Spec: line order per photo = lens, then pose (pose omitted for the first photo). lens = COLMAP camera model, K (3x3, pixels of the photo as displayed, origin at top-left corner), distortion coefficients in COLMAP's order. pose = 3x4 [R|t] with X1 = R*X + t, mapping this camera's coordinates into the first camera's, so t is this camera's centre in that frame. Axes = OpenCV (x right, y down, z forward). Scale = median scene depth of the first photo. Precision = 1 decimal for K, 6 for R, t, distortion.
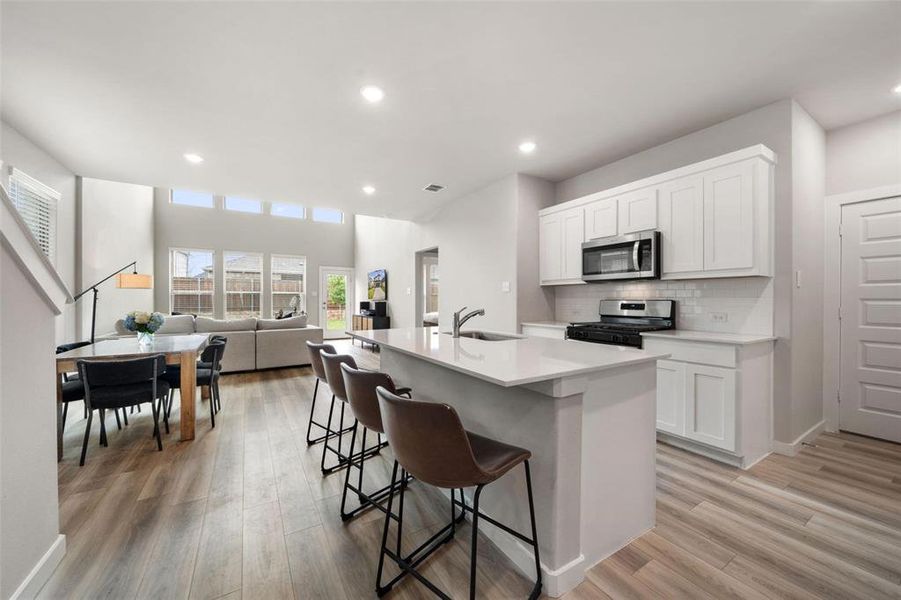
lens RADIAL K [[331.4, 0, 451.3], [0, 331.4, 299.6], [0, 0, 1]] dist [0.014601, -0.000065]
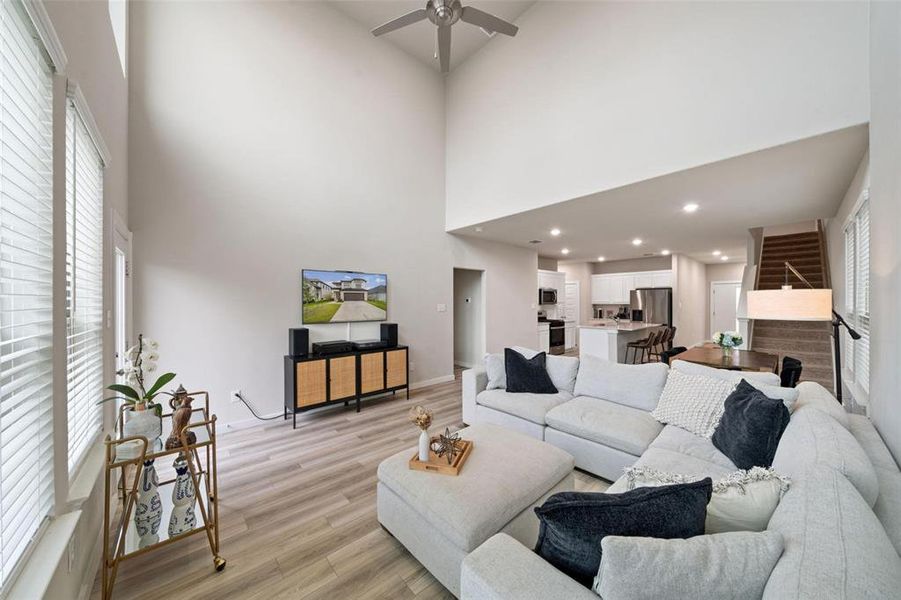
lens RADIAL K [[306.5, 0, 450.5], [0, 306.5, 300.0], [0, 0, 1]] dist [-0.000664, -0.000083]
pose [[-0.171857, 0.004450, 0.985112, -1.691641], [0.004492, 0.999983, -0.003734, -0.077219], [-0.985112, 0.003783, -0.171874, 2.016894]]
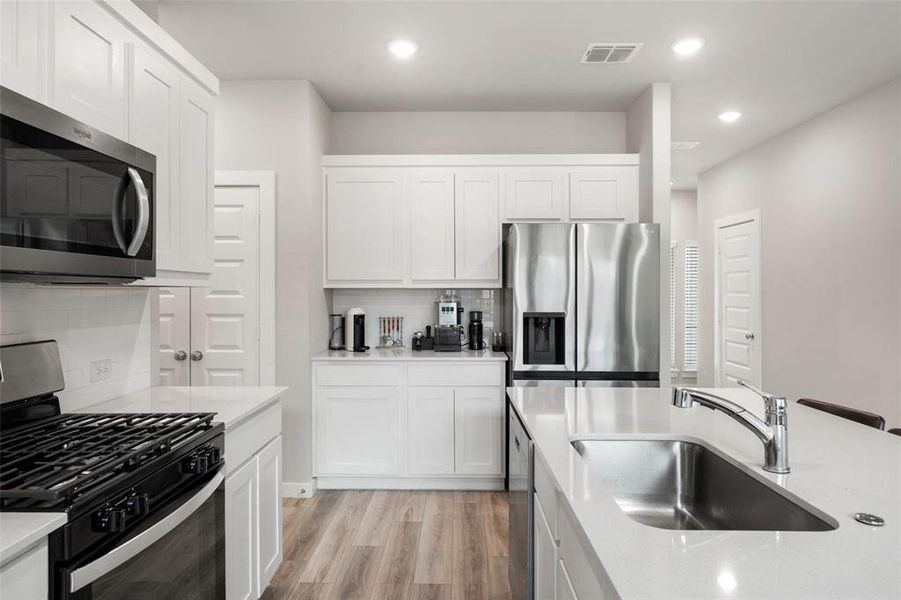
lens RADIAL K [[559.1, 0, 449.6], [0, 559.1, 295.2], [0, 0, 1]] dist [0.004054, 0.000176]
pose [[-0.842839, -0.006436, 0.538127, -0.053058], [-0.001563, 0.999954, 0.009511, -0.044396], [-0.538163, 0.007175, -0.842810, 1.113926]]
